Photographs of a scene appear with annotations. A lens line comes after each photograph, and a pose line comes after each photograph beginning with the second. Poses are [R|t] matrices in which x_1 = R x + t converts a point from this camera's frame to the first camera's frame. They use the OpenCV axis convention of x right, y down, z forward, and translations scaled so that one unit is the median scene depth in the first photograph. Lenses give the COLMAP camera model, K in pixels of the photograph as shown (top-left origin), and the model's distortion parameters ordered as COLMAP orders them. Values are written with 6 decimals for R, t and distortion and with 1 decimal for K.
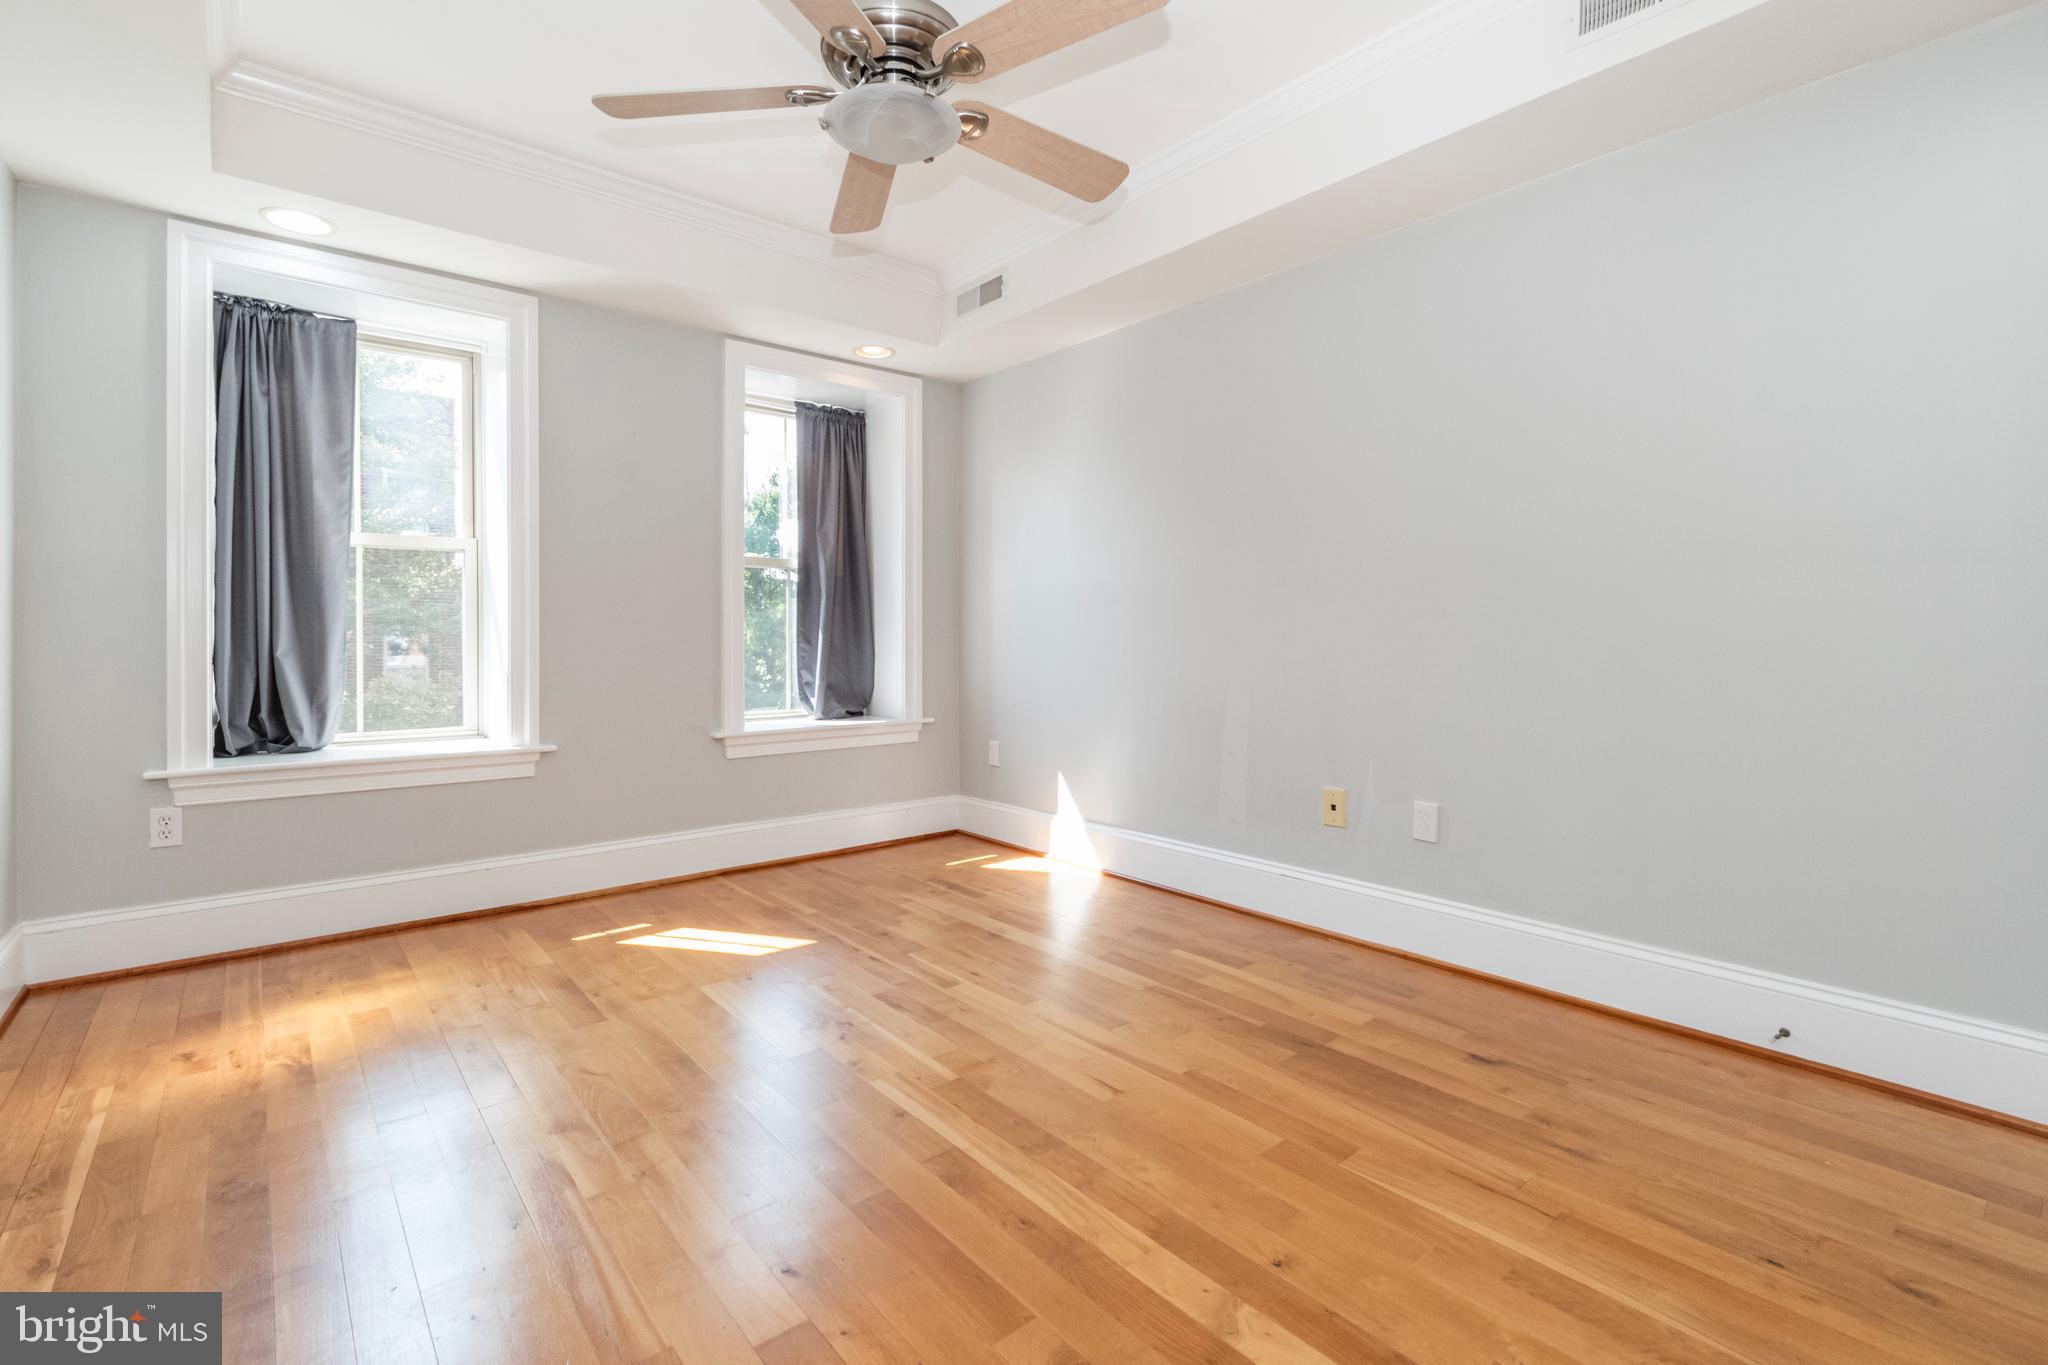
lens RADIAL K [[922.6, 0, 999.3], [0, 922.6, 641.4], [0, 0, 1]] dist [-0.000667, -0.000087]
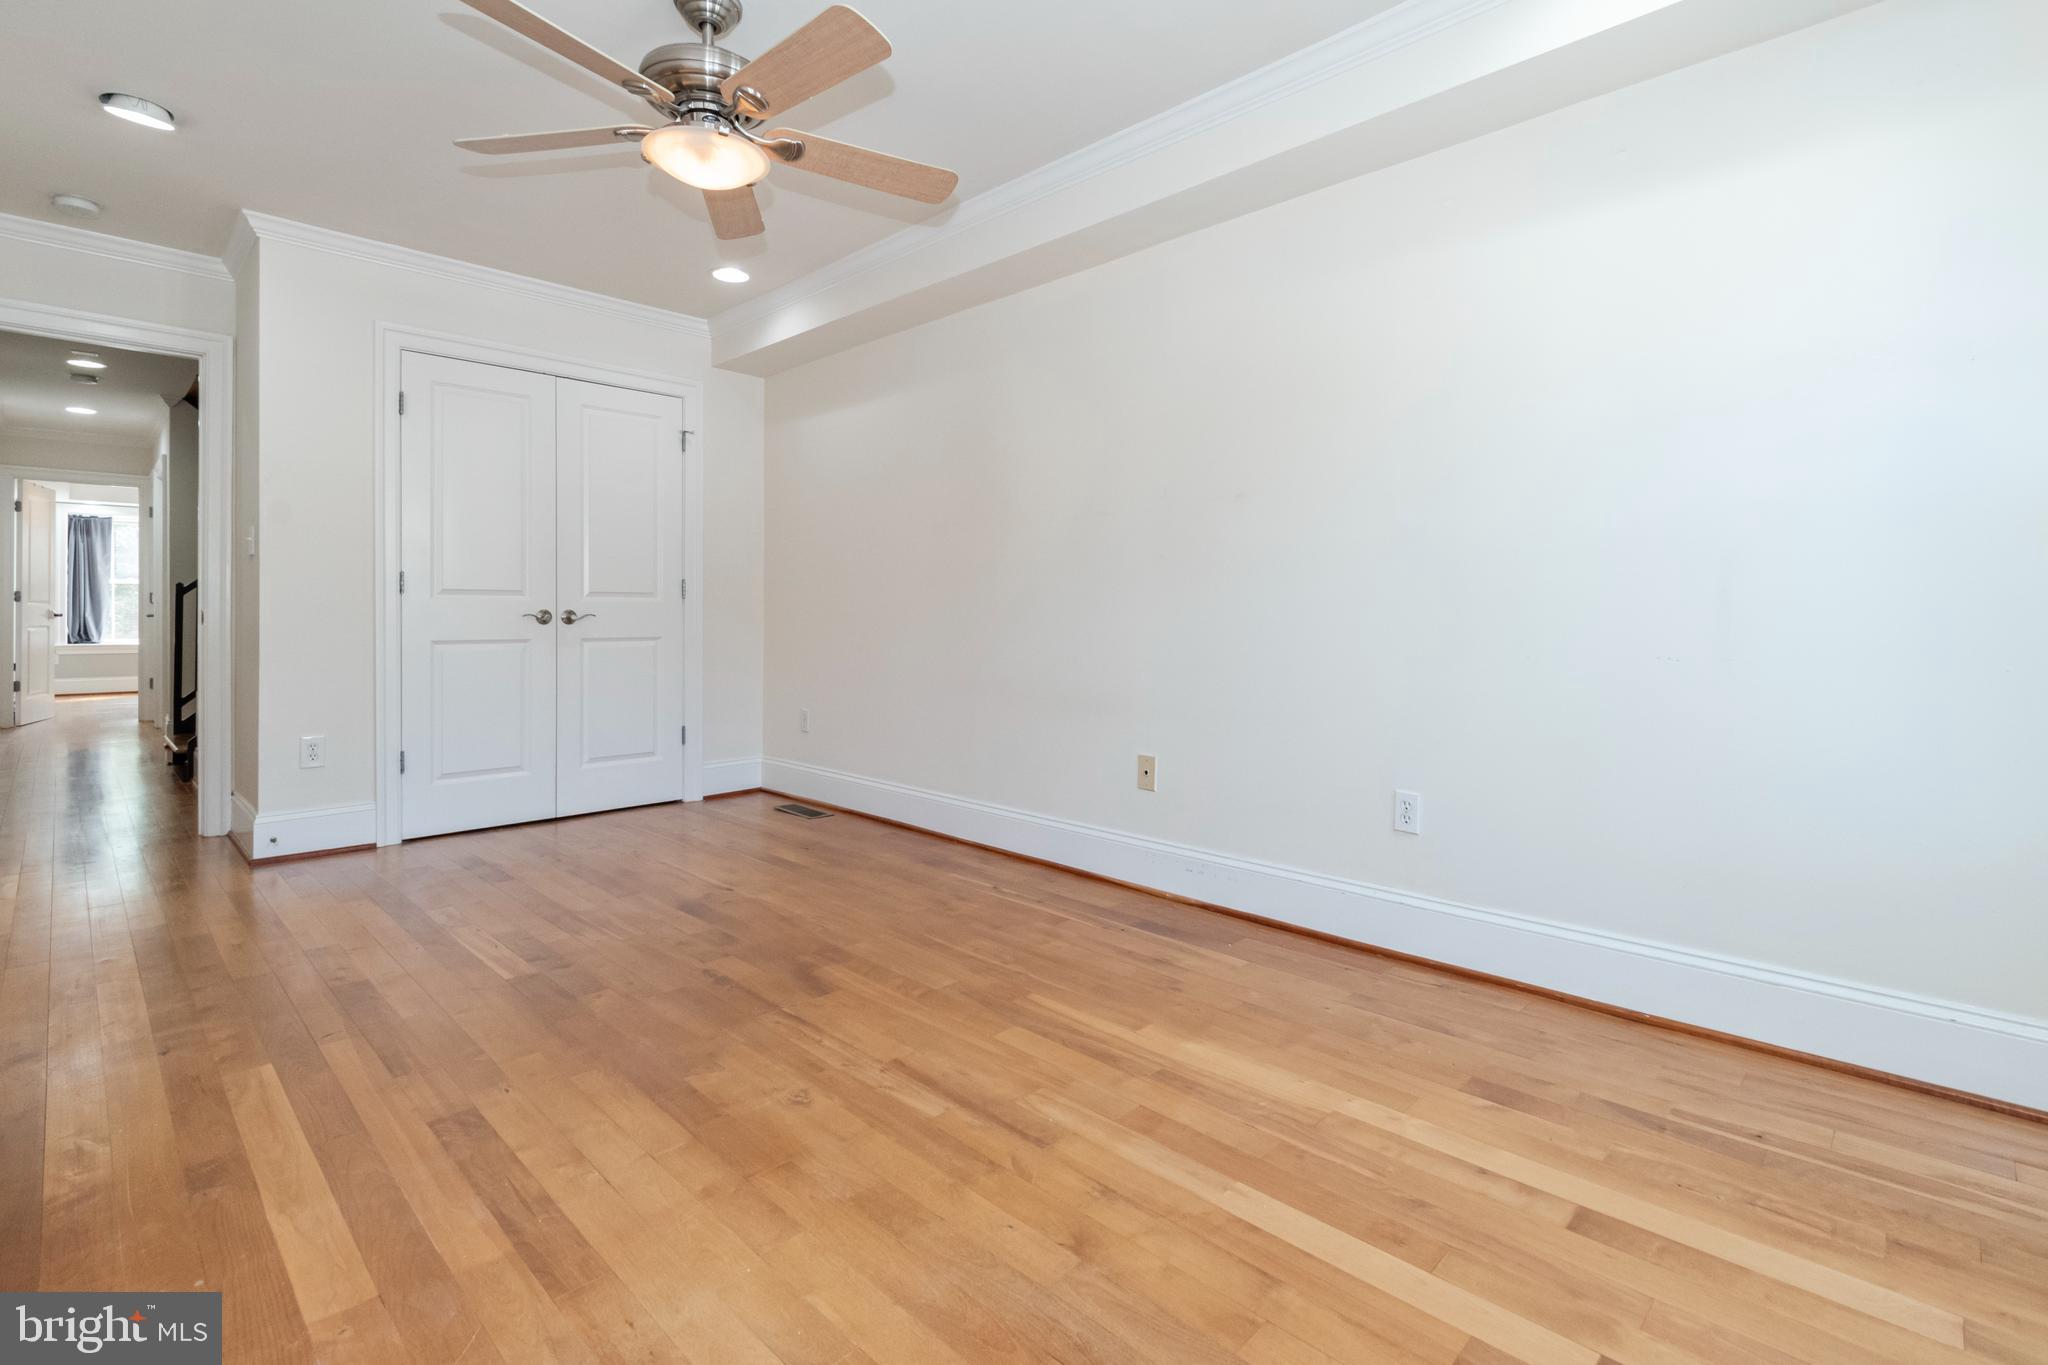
lens RADIAL K [[922.6, 0, 991.1], [0, 922.6, 625.2], [0, 0, 1]] dist [-0.000667, -0.000087]
pose [[0.994213, 0.008914, 0.107057, 2.286756], [-0.009356, 0.999950, 0.003627, 0.006824], [-0.107019, -0.004607, 0.994246, -2.883384]]
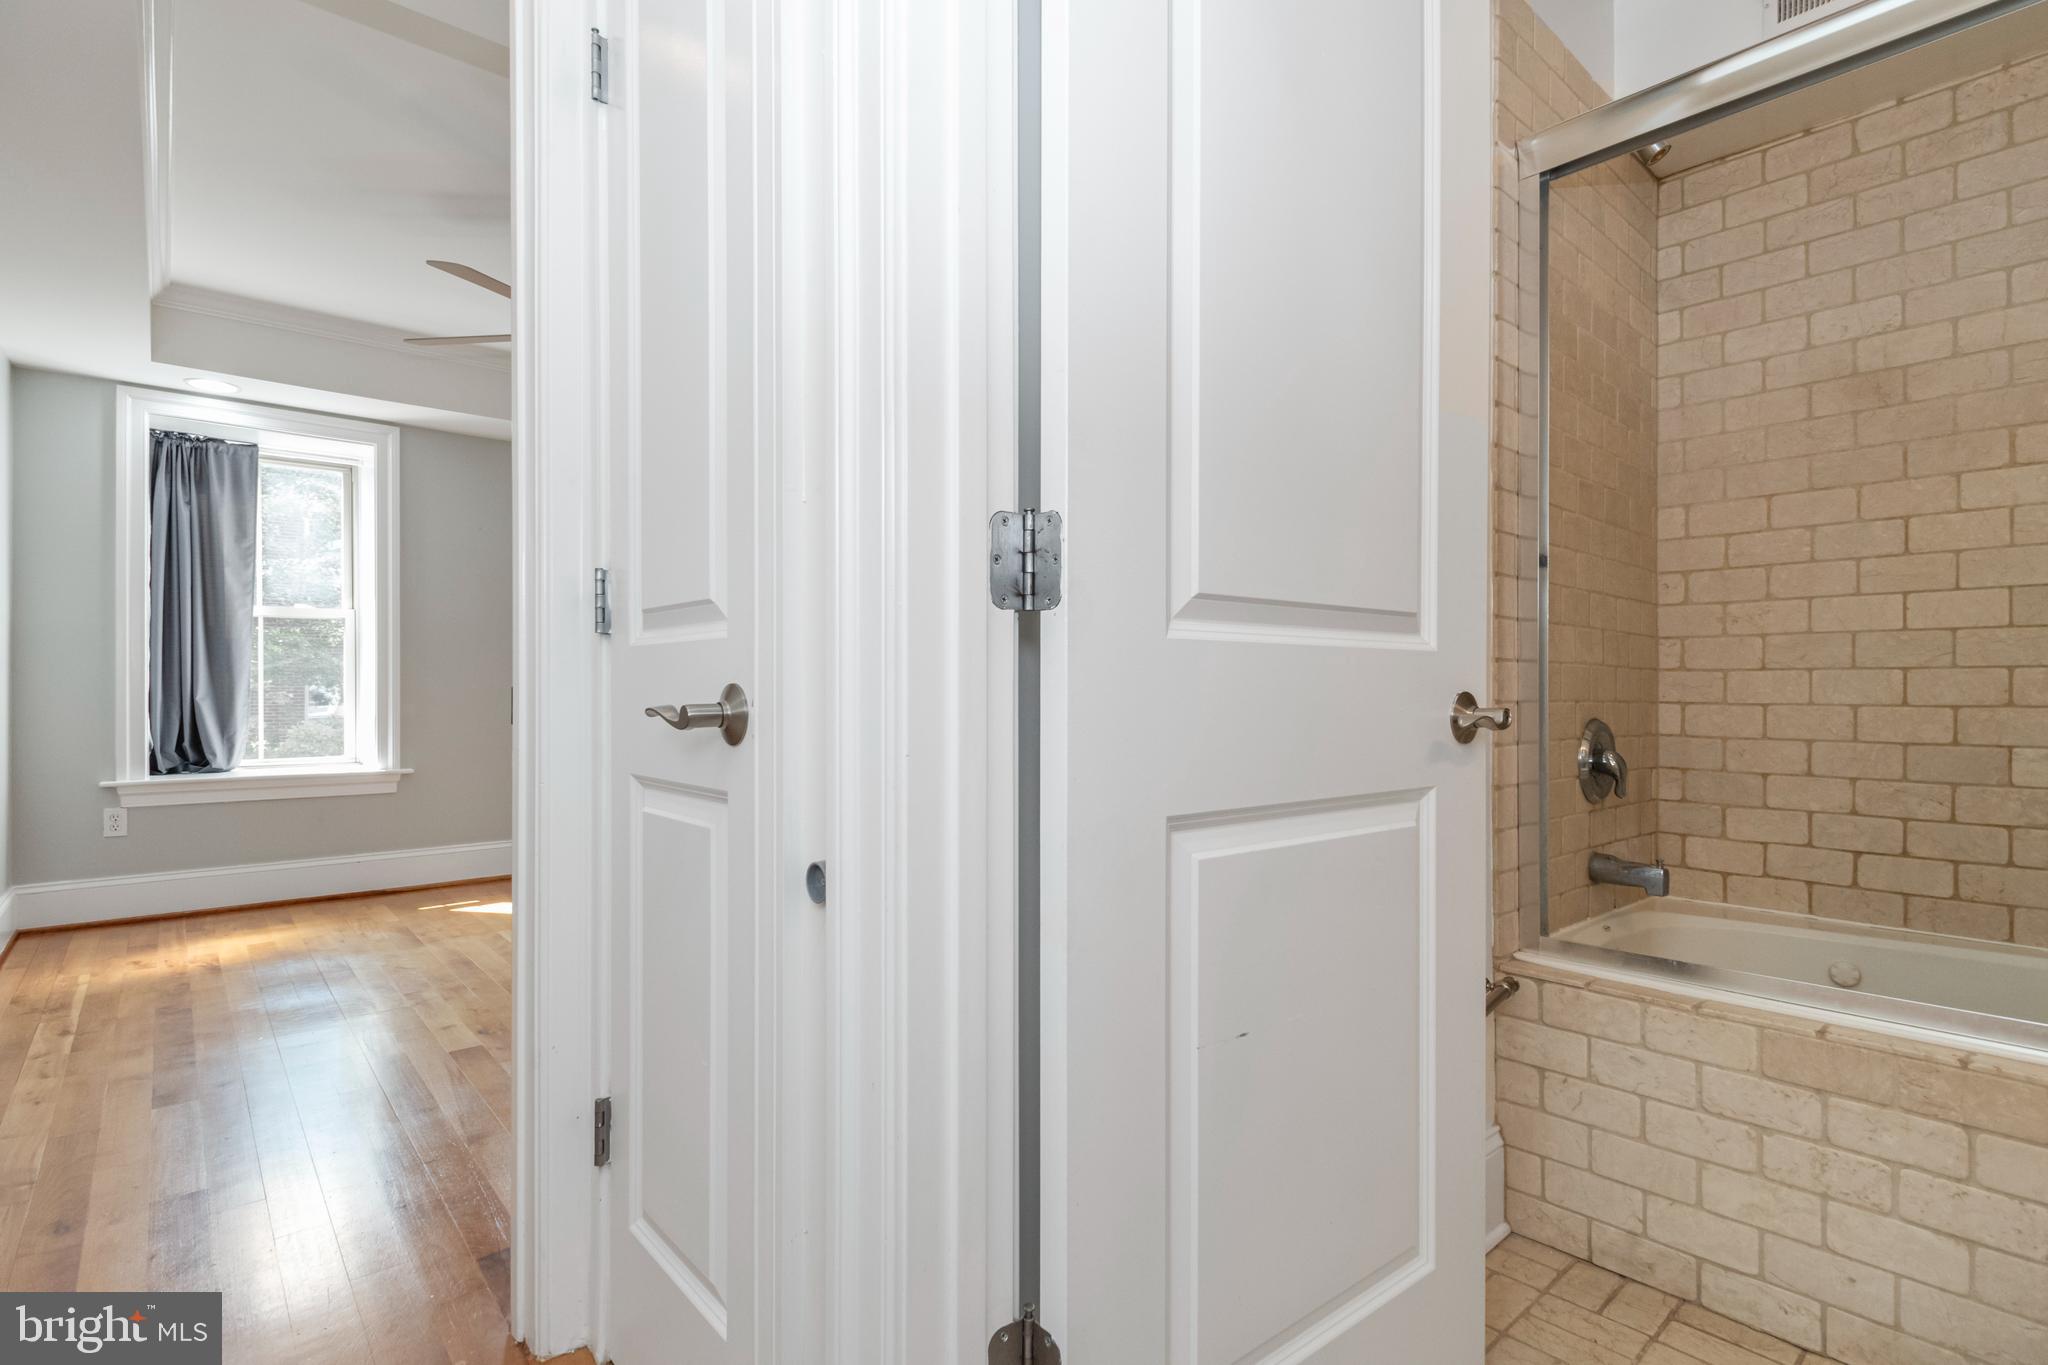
lens RADIAL K [[995.0, 0, 1018.3], [0, 995.0, 695.0], [0, 0, 1]] dist [0.001027, -0.003679]
pose [[0.999641, 0.002275, 0.026685, 0.367337], [-0.002326, 0.999995, 0.001906, 0.002812], [-0.026681, -0.001967, 0.999642, -0.469820]]
